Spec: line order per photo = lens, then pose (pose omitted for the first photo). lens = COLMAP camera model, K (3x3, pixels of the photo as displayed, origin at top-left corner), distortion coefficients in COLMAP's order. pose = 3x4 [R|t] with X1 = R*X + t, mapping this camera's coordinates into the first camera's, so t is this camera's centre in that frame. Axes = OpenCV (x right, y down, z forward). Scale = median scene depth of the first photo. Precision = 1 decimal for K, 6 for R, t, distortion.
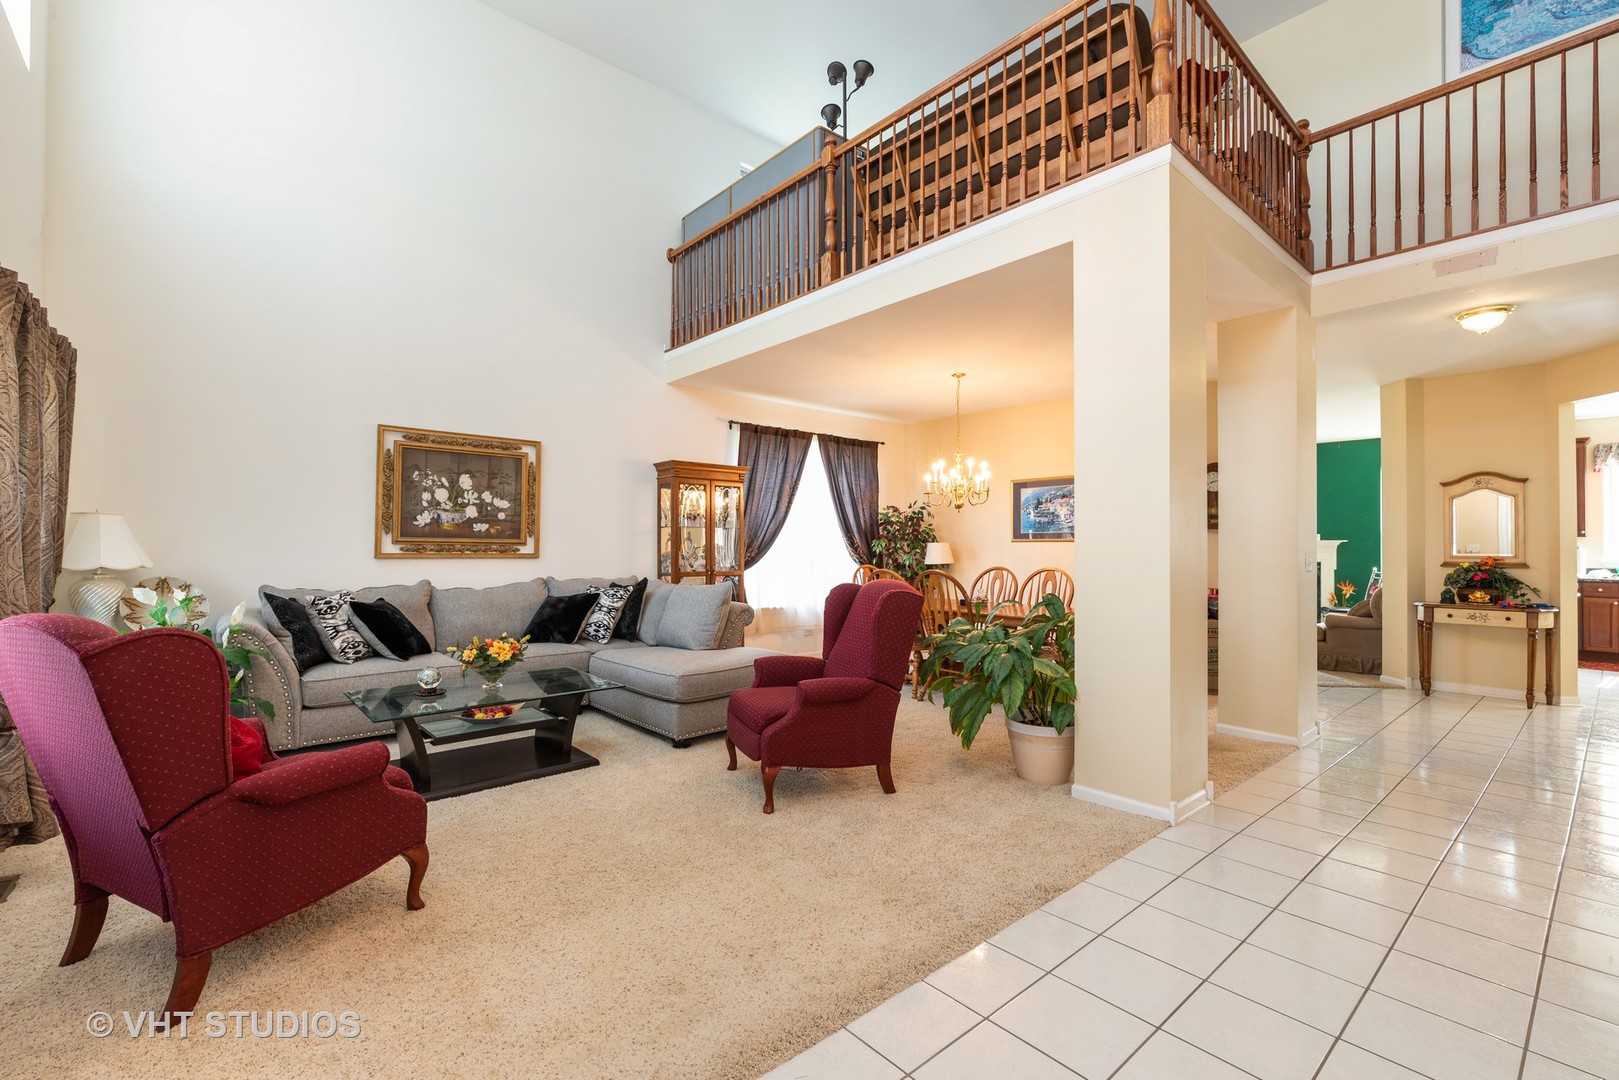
lens RADIAL K [[702.1, 0, 812.1], [0, 702.1, 548.5], [0, 0, 1]] dist [0.001217, 0.000049]
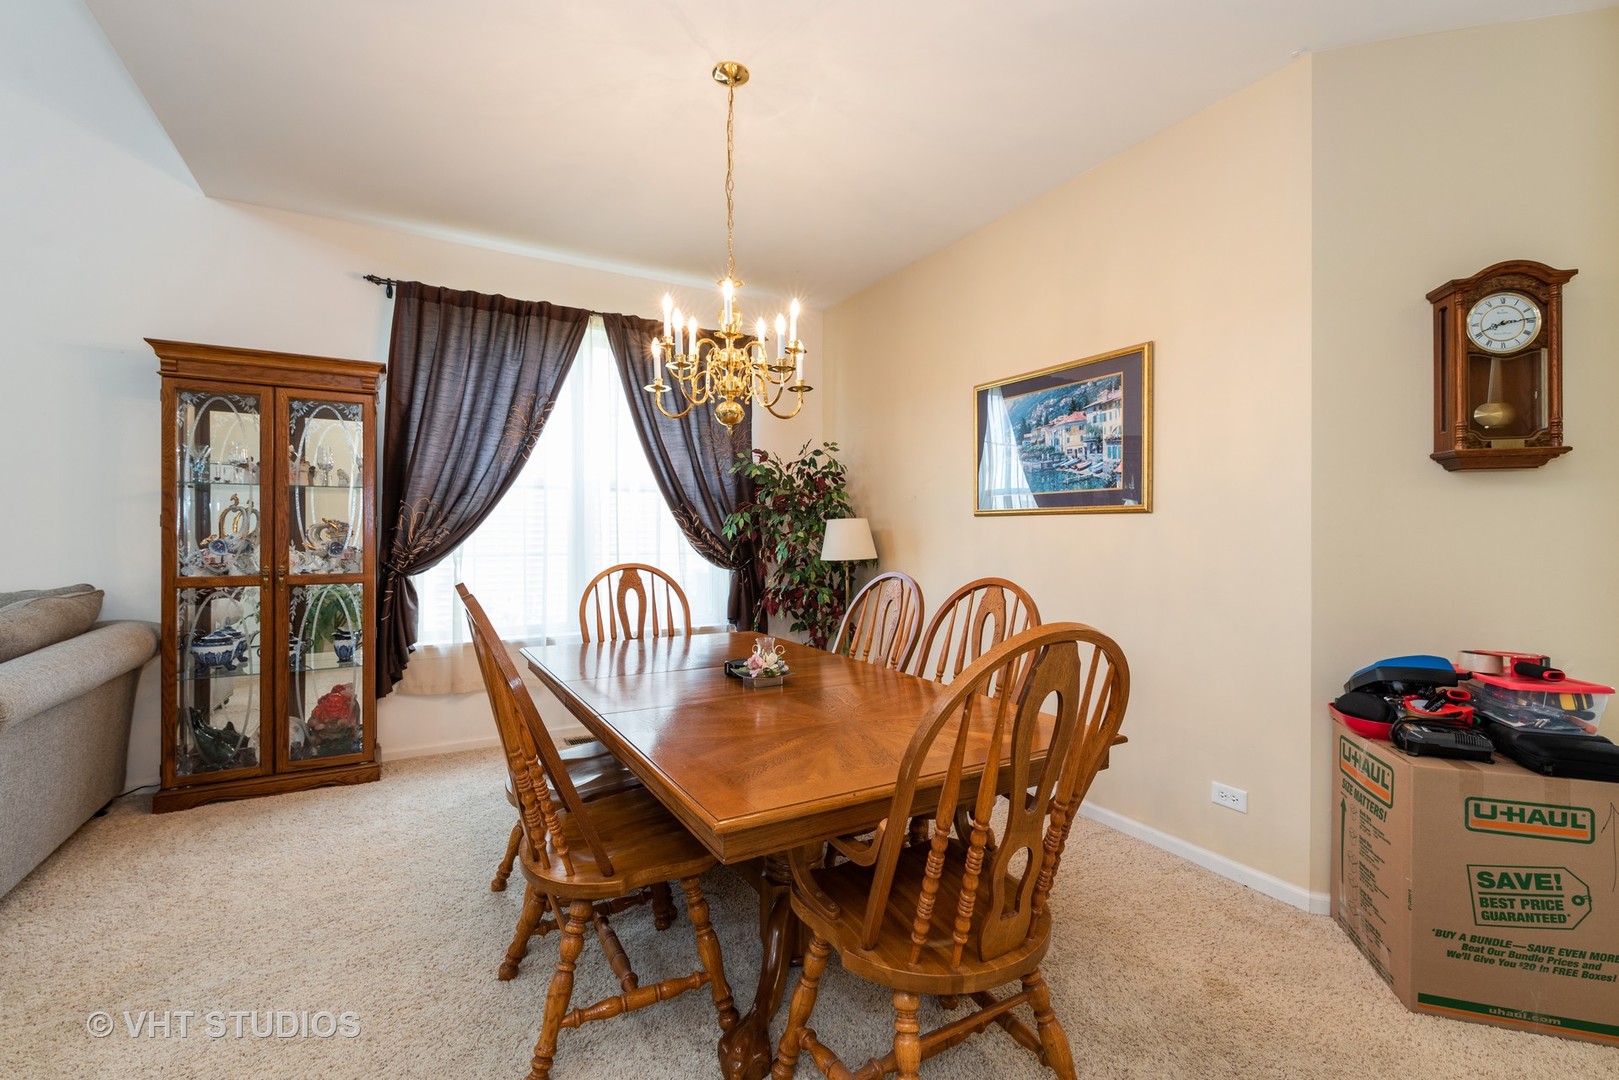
lens RADIAL K [[702.1, 0, 809.2], [0, 702.1, 534.3], [0, 0, 1]] dist [0.001217, 0.000049]
pose [[0.975697, 0.004939, -0.219067, 0.291545], [-0.004237, 0.999984, 0.003675, 0.001250], [0.219081, -0.002658, 0.975703, 0.542724]]
